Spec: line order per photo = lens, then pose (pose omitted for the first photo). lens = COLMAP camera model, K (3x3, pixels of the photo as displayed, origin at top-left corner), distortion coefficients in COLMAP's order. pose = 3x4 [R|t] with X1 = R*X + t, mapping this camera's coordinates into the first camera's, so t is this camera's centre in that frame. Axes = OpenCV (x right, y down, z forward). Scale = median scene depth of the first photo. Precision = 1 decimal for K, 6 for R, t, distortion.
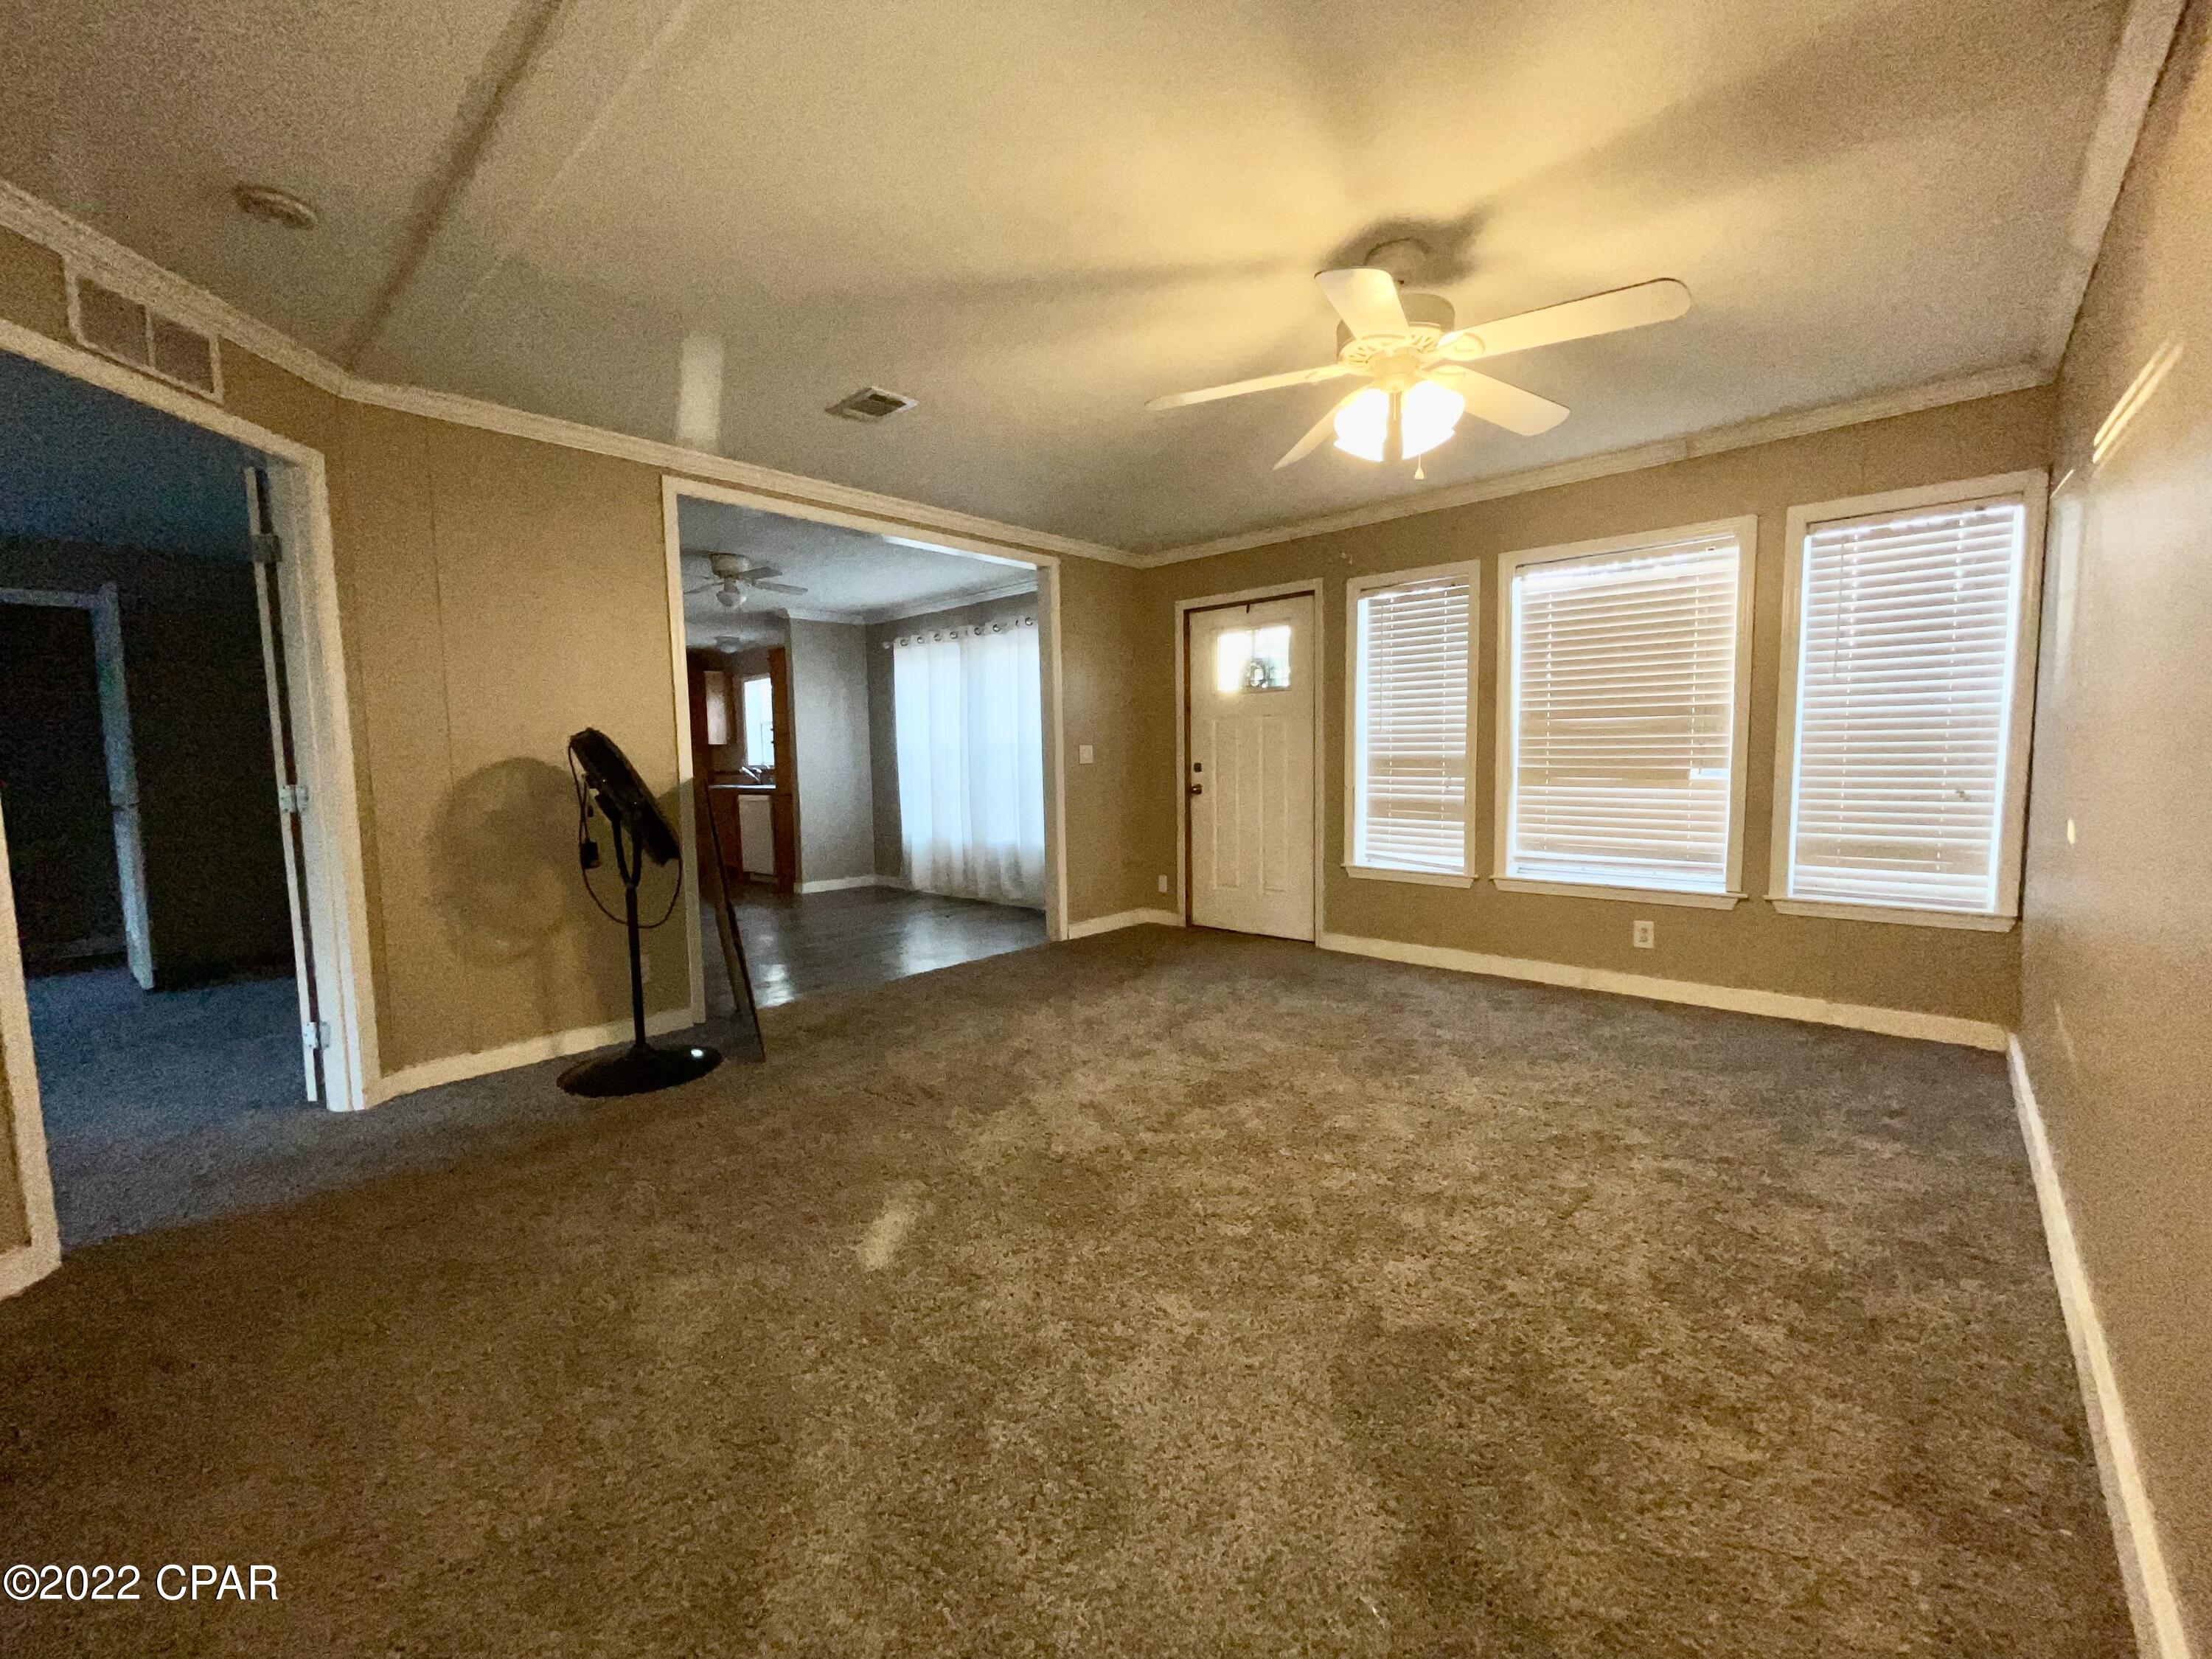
lens RADIAL K [[896.3, 0, 1101.8], [0, 896.3, 835.0], [0, 0, 1]] dist [0.000421, -0.000650]
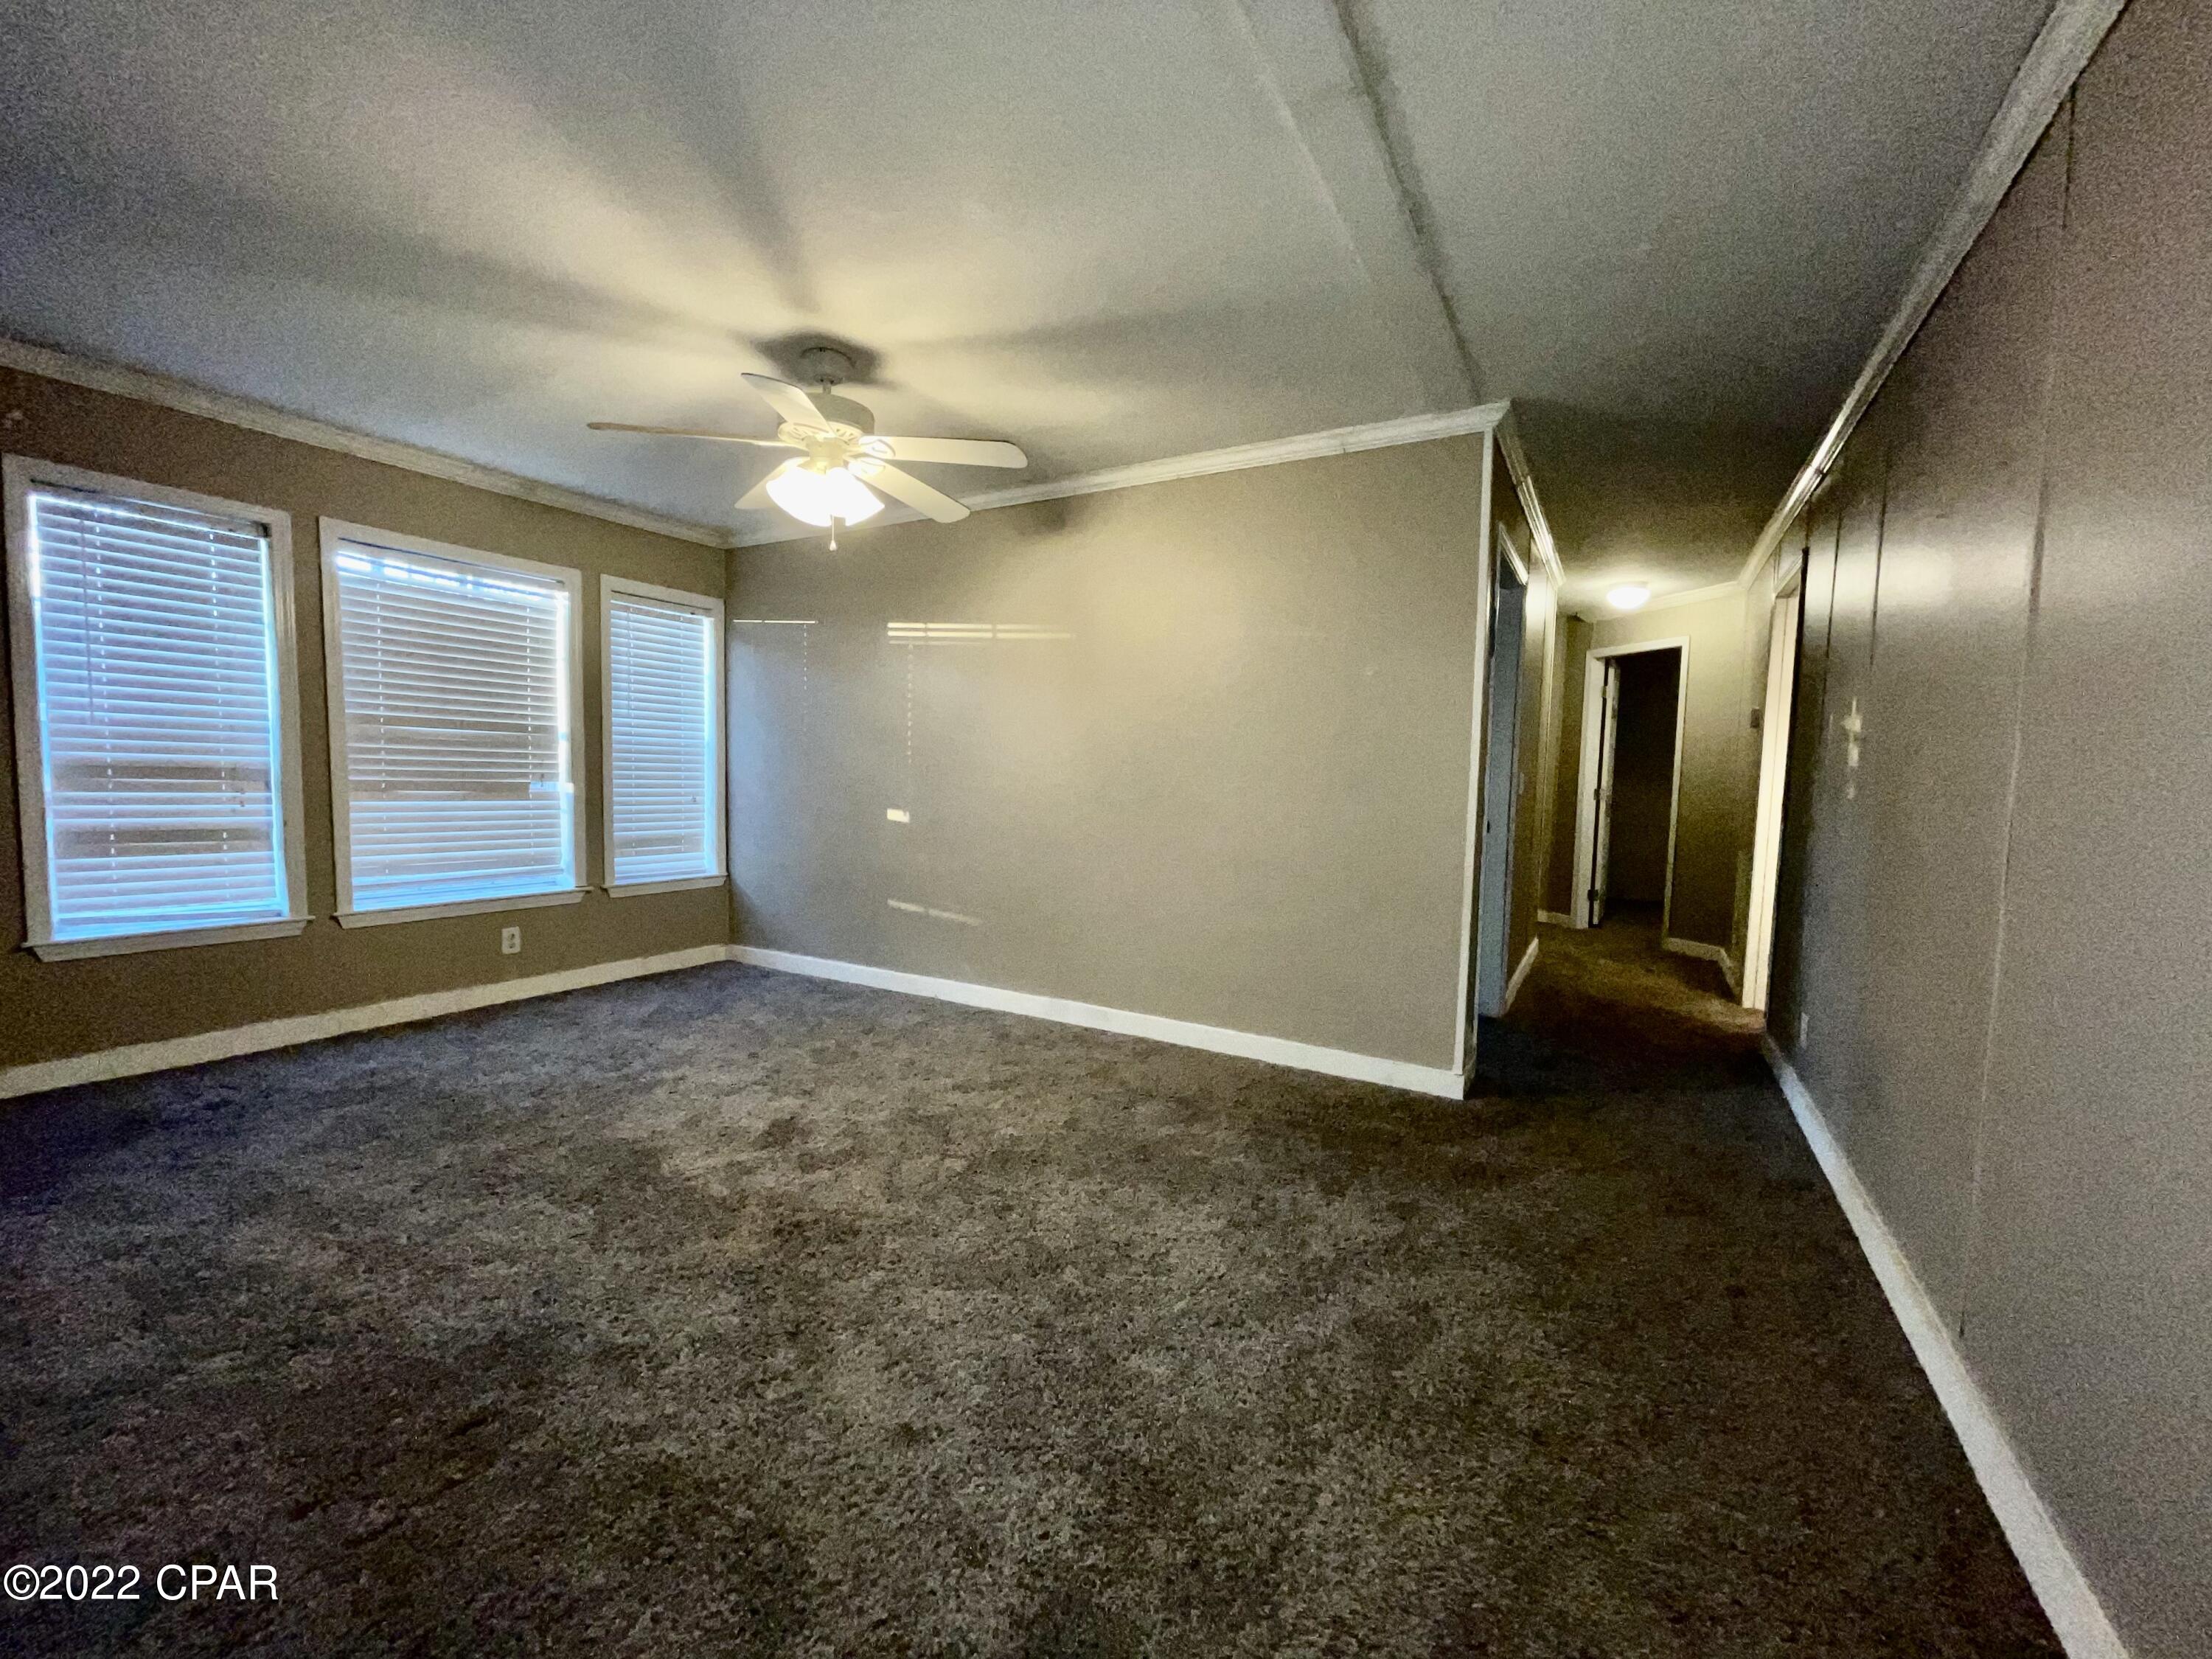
lens RADIAL K [[896.3, 0, 1101.8], [0, 896.3, 835.0], [0, 0, 1]] dist [0.000421, -0.000650]
pose [[-0.222325, -0.056014, 0.973362, -0.581020], [0.065866, 0.995205, 0.072315, -0.043539], [-0.972745, 0.080188, -0.217569, 0.575276]]
